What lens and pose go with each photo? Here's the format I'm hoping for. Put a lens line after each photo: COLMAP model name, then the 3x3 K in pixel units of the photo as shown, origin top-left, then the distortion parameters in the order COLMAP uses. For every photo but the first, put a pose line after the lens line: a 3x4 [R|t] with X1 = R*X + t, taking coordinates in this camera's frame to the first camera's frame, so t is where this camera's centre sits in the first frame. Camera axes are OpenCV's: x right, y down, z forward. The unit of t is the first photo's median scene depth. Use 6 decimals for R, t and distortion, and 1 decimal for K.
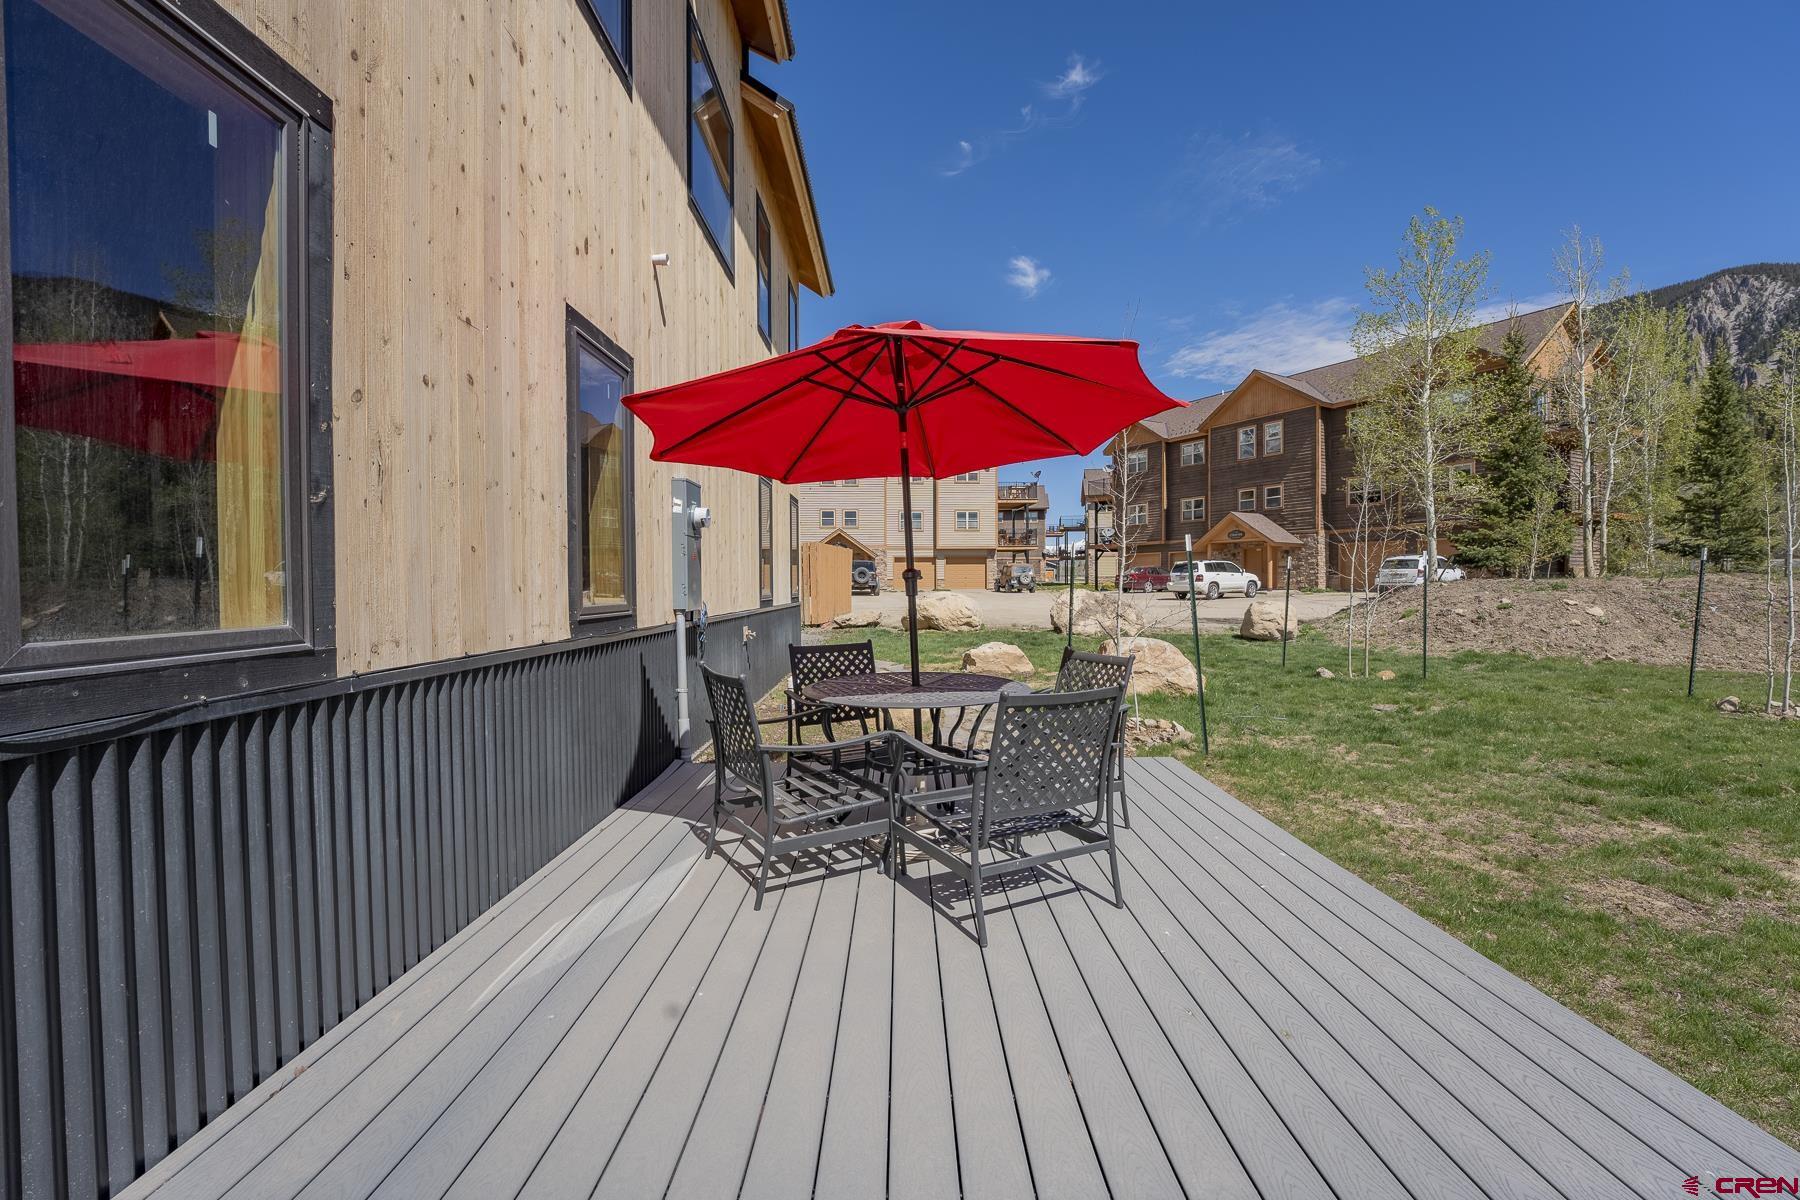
lens RADIAL K [[735.4, 0, 896.0], [0, 735.4, 602.4], [0, 0, 1]] dist [-0.033183, 0.005768]
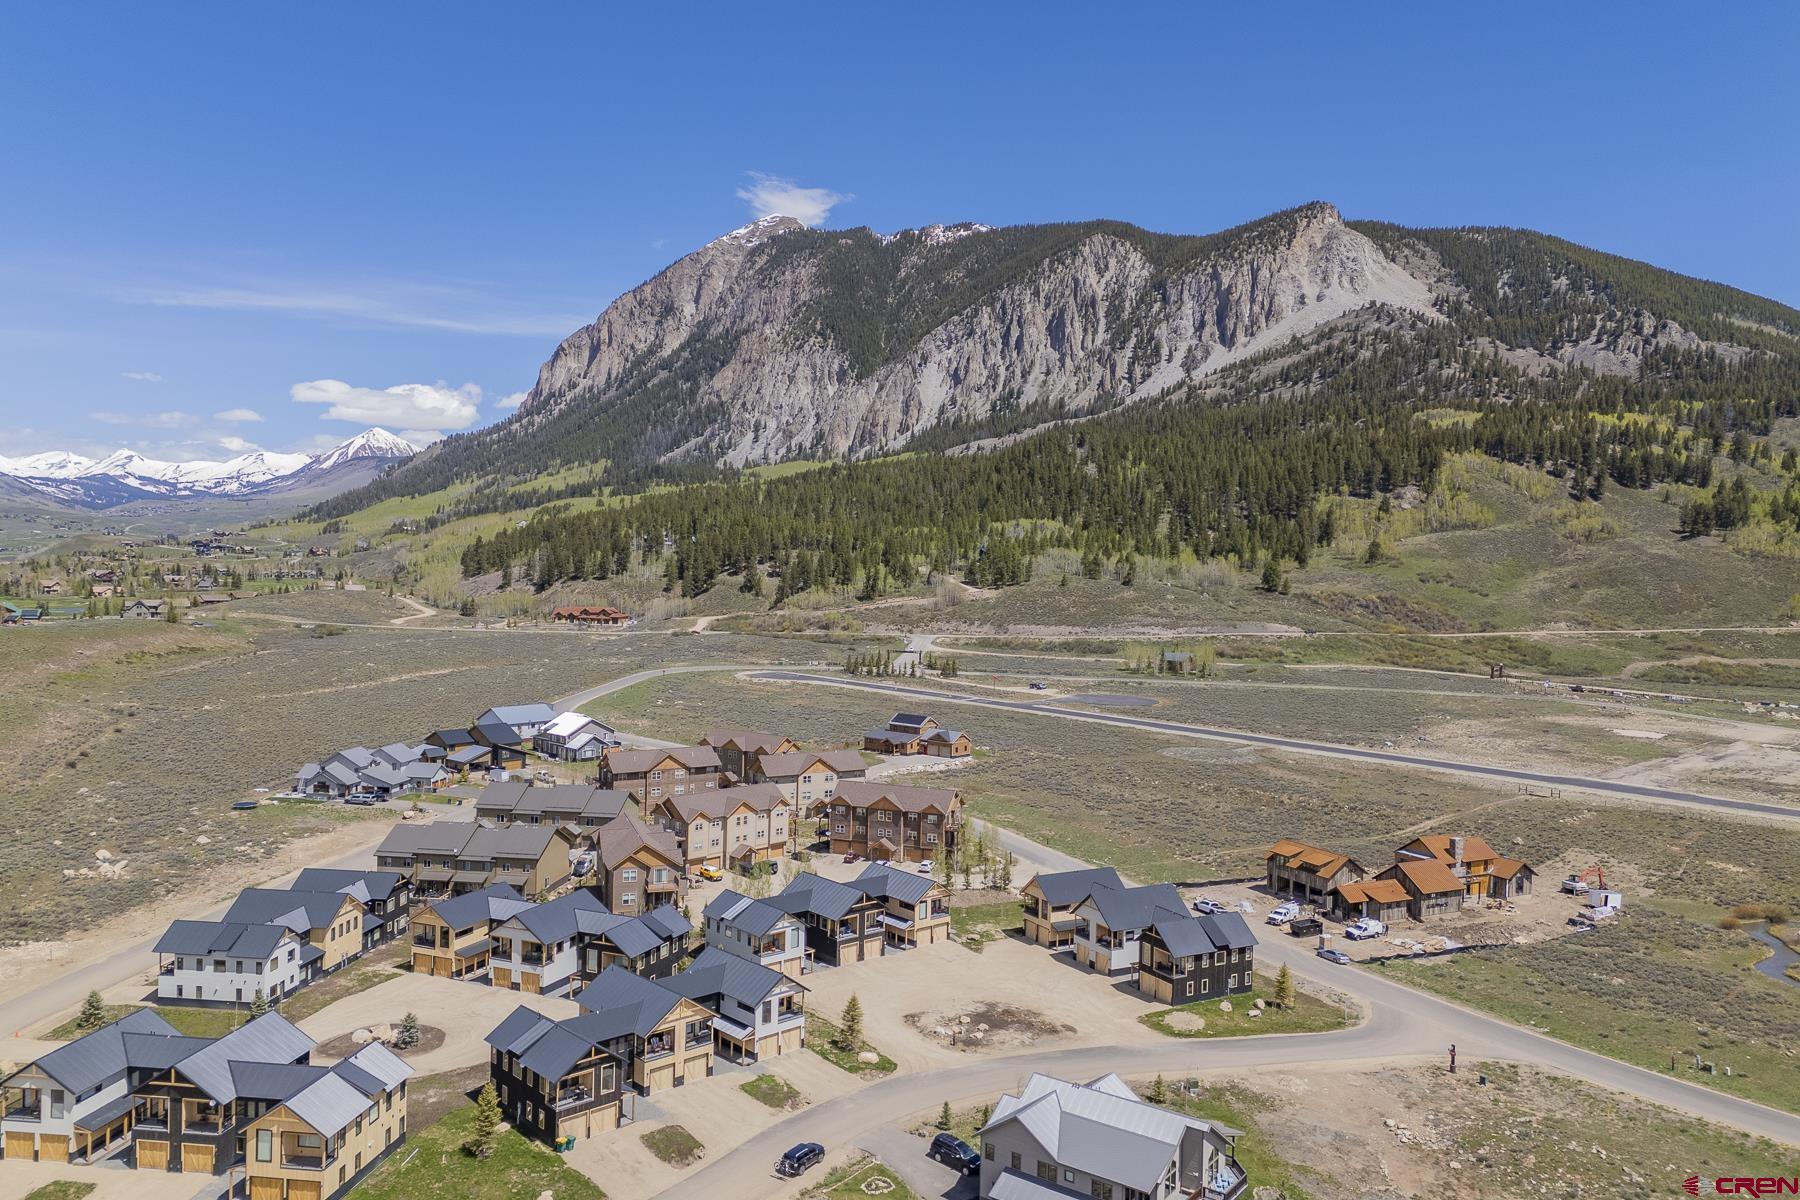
lens RADIAL K [[1313.1, 0, 902.4], [0, 1313.1, 598.4], [0, 0, 1]] dist [0.112211, -0.118014]
pose [[0.756178, -0.000269, 0.654366, -3.528492], [-0.011711, 0.999834, 0.013945, -1.351803], [-0.654262, -0.018208, 0.756049, -3.750340]]
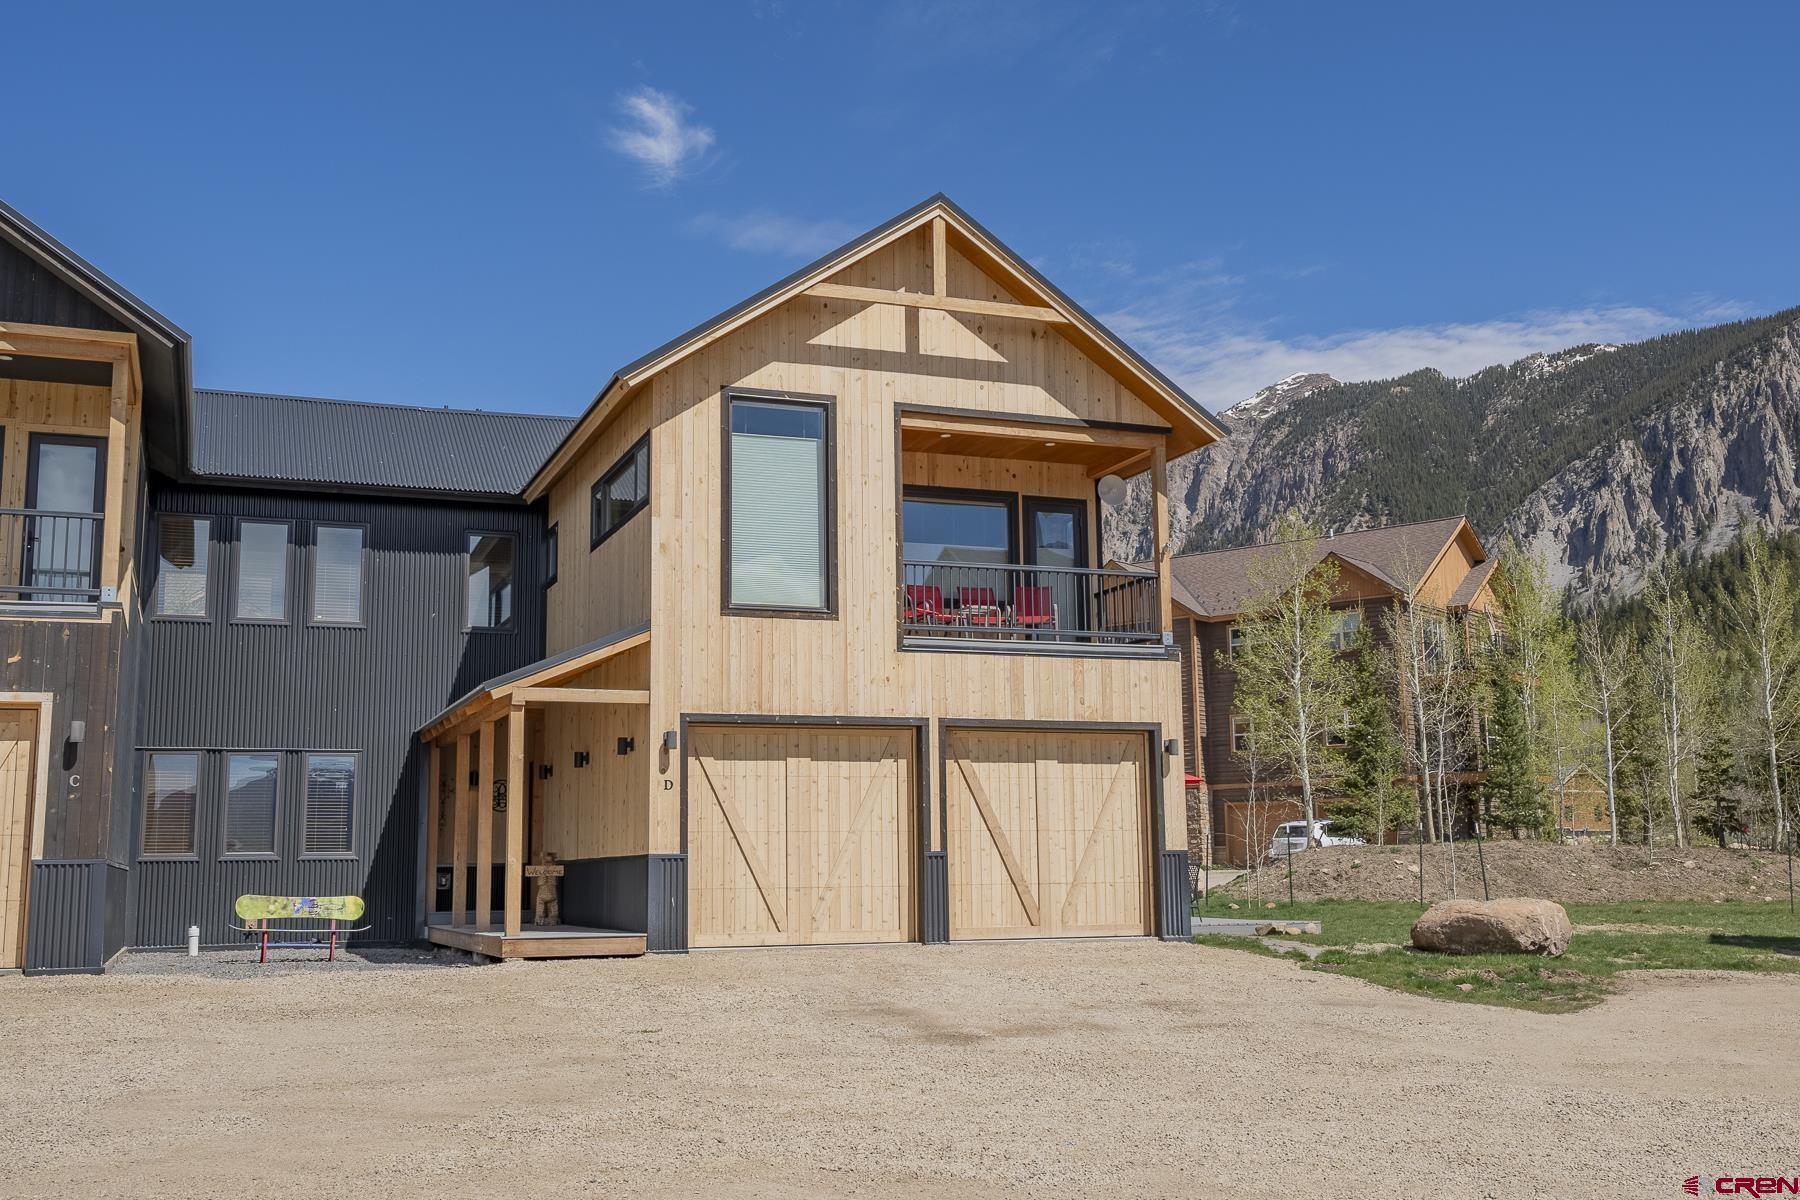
lens RADIAL K [[1792.3, 0, 902.0], [0, 1792.3, 600.1], [0, 0, 1]] dist [0.029639, 0.006324]
pose [[0.929722, 0.049872, 0.364869, -0.353269], [0.016045, 0.984361, -0.175431, 0.028960], [-0.367912, 0.168956, 0.914382, -0.553029]]
